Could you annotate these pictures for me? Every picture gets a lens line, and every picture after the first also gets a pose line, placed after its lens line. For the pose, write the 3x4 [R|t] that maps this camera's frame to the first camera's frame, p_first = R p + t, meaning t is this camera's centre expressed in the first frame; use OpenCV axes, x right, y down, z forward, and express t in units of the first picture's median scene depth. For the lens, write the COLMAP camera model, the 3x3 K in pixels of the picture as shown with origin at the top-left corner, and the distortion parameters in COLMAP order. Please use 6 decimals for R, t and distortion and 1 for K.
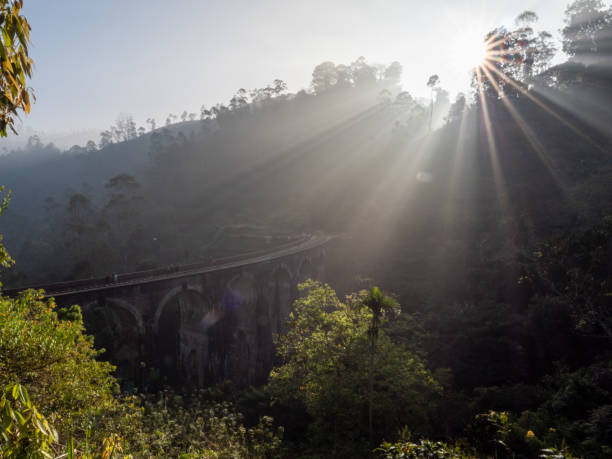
lens RADIAL K [[464.1, 0, 307.9], [0, 464.1, 226.8], [0, 0, 1]] dist [-0.039379, 0.013782]
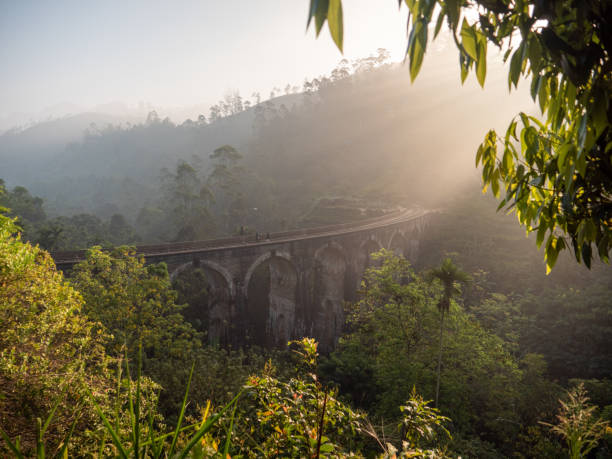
lens RADIAL K [[464.1, 0, 303.8], [0, 464.1, 229.9], [0, 0, 1]] dist [-0.039379, 0.013782]
pose [[0.973760, 0.039483, -0.224126, 0.022279], [-0.025418, 0.997542, 0.065300, 0.006111], [0.226154, -0.057890, 0.972370, 0.008542]]
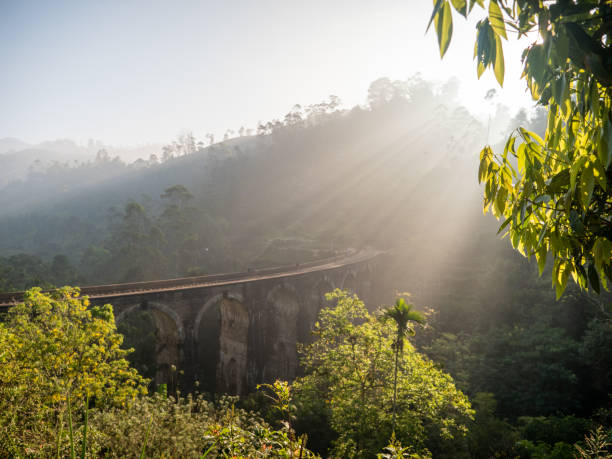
lens RADIAL K [[464.1, 0, 305.5], [0, 464.1, 230.8], [0, 0, 1]] dist [-0.039379, 0.013782]
pose [[0.992034, 0.028275, -0.122754, 0.020774], [-0.031531, 0.999199, -0.024657, 0.006918], [0.121959, 0.028331, 0.992131, 0.010389]]
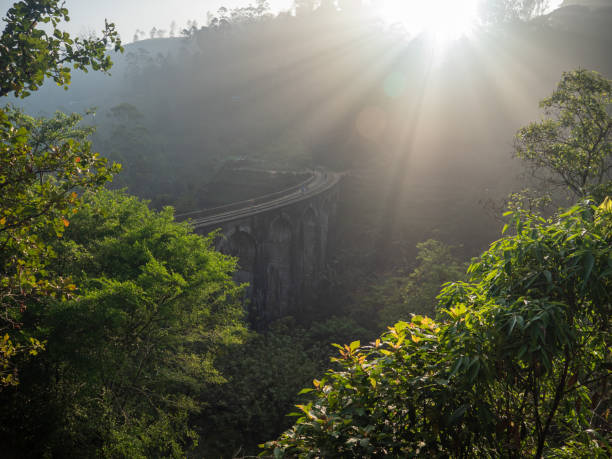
lens RADIAL K [[464.1, 0, 304.4], [0, 464.1, 232.7], [0, 0, 1]] dist [-0.039379, 0.013782]
pose [[0.995367, 0.010993, 0.095519, -0.163242], [-0.027399, 0.984682, 0.172192, -0.033492], [-0.092164, -0.174011, 0.980421, -0.024285]]
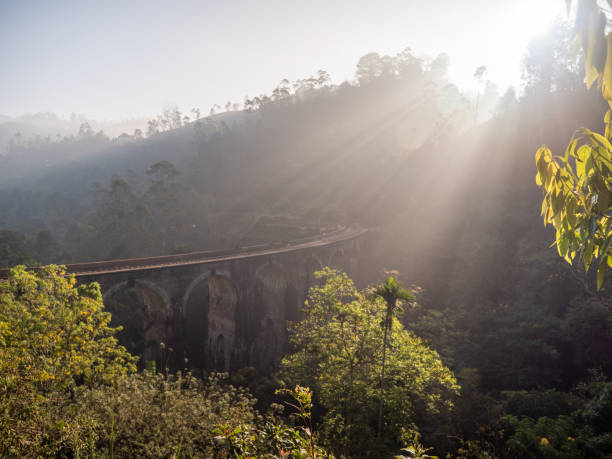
lens RADIAL K [[464.1, 0, 306.7], [0, 464.1, 231.3], [0, 0, 1]] dist [-0.039379, 0.013782]
pose [[0.995141, 0.038159, -0.090766, 0.018514], [-0.035989, 0.999029, 0.025429, 0.005779], [0.091648, -0.022039, 0.995548, 0.011905]]
